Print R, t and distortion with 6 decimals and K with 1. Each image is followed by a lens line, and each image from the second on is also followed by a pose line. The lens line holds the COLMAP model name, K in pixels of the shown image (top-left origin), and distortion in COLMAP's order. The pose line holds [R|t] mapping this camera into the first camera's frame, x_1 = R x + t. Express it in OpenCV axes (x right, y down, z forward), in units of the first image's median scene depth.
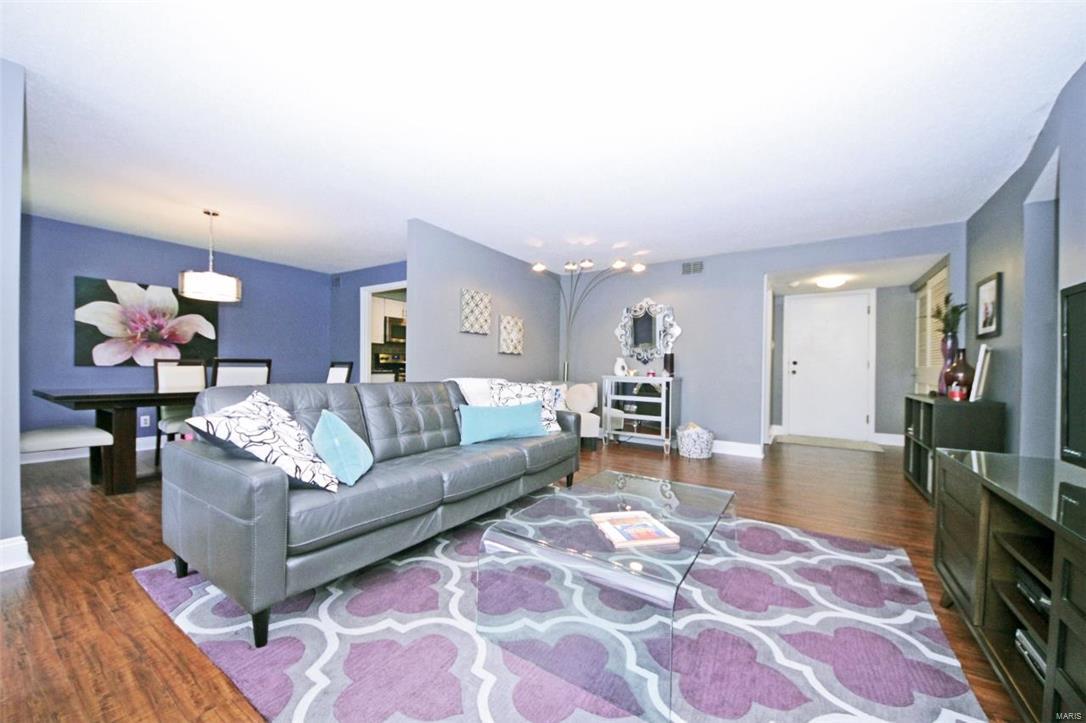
lens RADIAL K [[399.5, 0, 538.4], [0, 399.5, 367.6], [0, 0, 1]] dist [-0.000470, -0.000133]
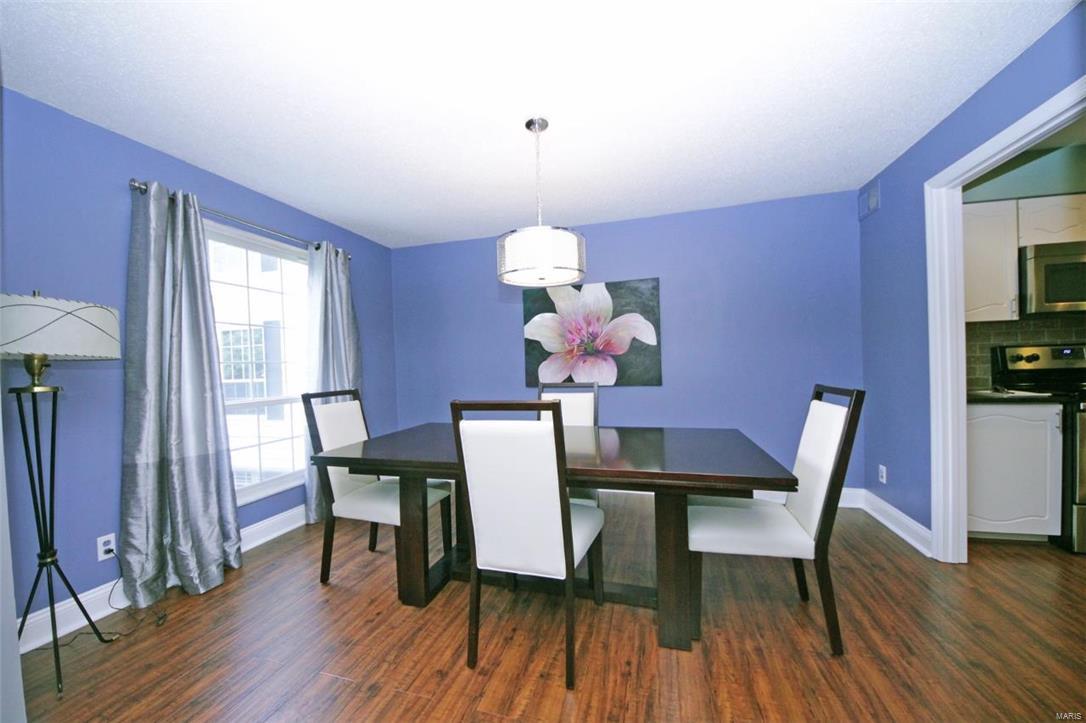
lens RADIAL K [[399.5, 0, 541.1], [0, 399.5, 365.7], [0, 0, 1]] dist [-0.000470, -0.000133]
pose [[0.303011, -0.013767, -0.952888, -0.238984], [0.031522, 0.999493, -0.004416, -0.043059], [0.952466, -0.028699, 0.303292, 0.659809]]
